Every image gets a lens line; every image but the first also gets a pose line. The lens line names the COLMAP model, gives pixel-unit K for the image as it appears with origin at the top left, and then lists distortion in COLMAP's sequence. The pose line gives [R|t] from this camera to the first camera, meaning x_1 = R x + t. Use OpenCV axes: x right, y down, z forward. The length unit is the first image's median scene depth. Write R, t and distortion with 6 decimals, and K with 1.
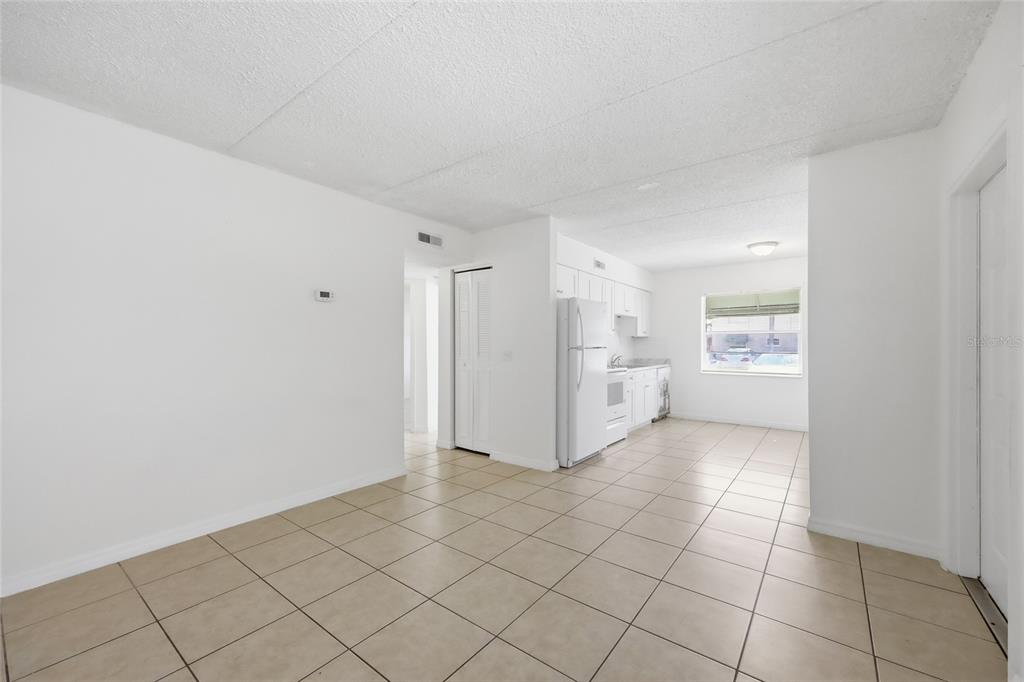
lens RADIAL K [[415.2, 0, 514.9], [0, 415.2, 339.5], [0, 0, 1]] dist [0.001810, -0.001342]
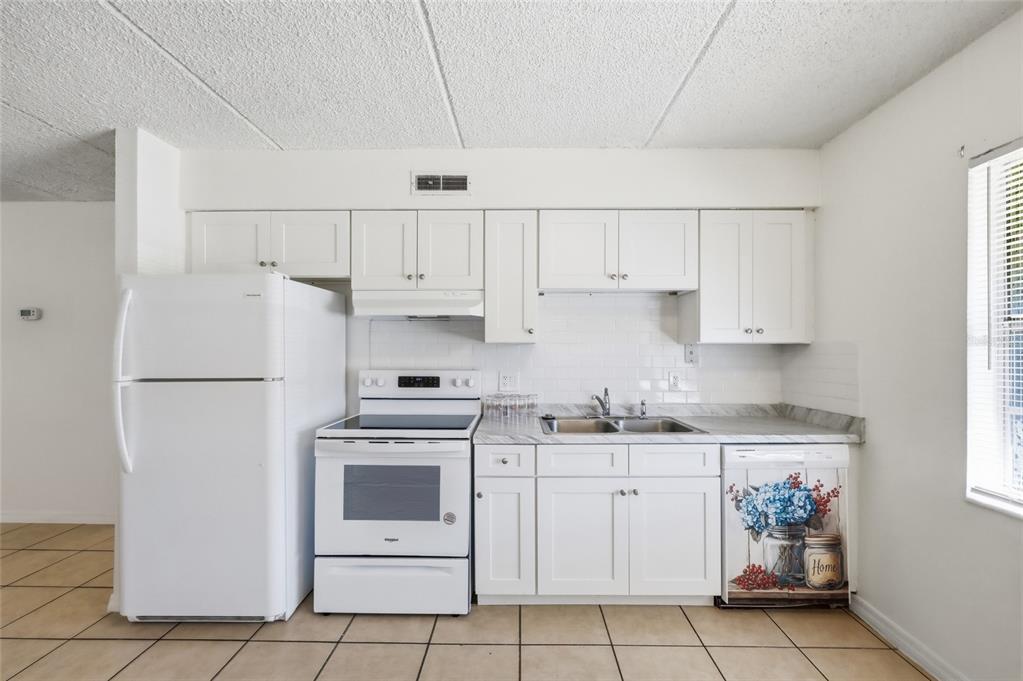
lens RADIAL K [[414.7, 0, 513.0], [0, 414.7, 345.9], [0, 0, 1]] dist [0.001810, -0.001342]
pose [[0.592269, -0.009206, -0.805688, 0.503717], [0.012895, 0.999915, -0.001947, -0.007351], [0.805637, -0.009236, 0.592337, 0.680555]]
